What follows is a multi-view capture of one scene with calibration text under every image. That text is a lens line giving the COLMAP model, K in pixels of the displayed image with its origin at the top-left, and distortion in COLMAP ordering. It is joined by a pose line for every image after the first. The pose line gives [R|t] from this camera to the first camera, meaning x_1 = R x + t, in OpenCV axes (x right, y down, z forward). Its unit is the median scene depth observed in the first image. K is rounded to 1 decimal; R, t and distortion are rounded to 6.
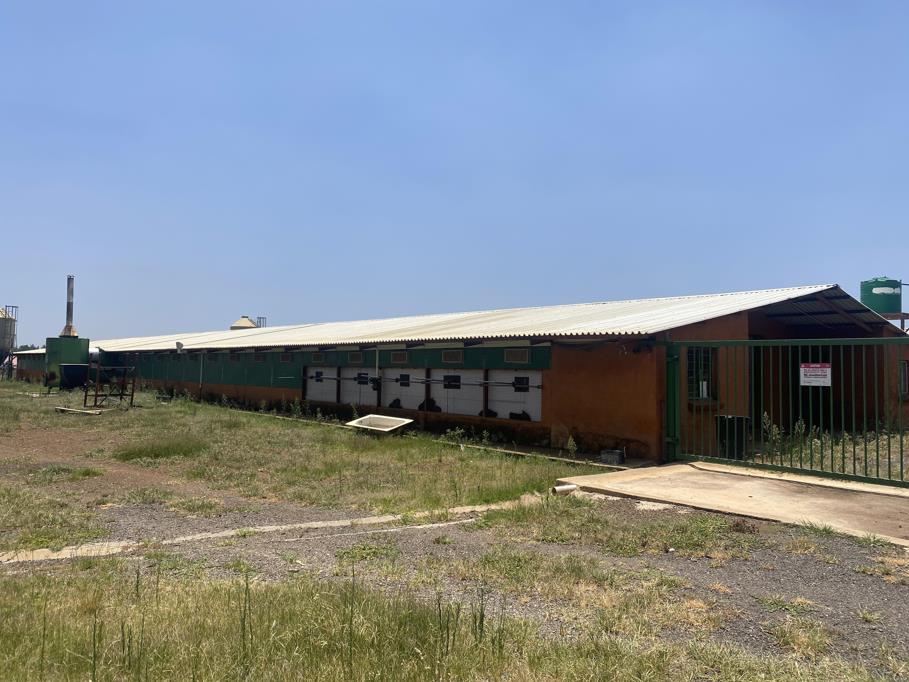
lens RADIAL K [[681.0, 0, 454.4], [0, 681.0, 342.7], [0, 0, 1]] dist [-0.000634, -0.000744]
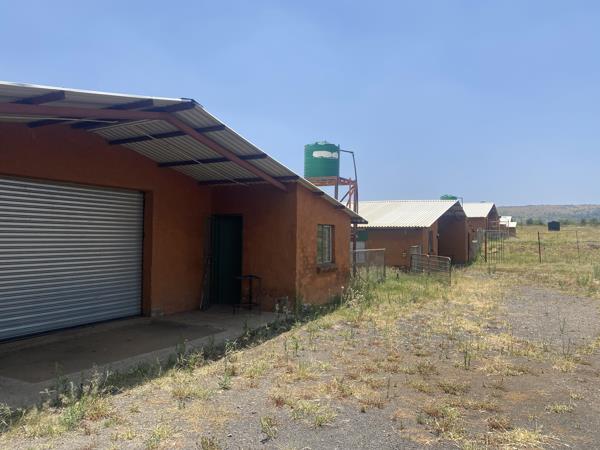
lens RADIAL K [[449.5, 0, 300.2], [0, 449.5, 224.7], [0, 0, 1]] dist [-0.000634, -0.000744]
pose [[0.933687, 0.017250, 0.357676, 0.375760], [-0.020668, 0.999770, 0.005735, 0.019840], [-0.357495, -0.012747, 0.933828, 0.416872]]
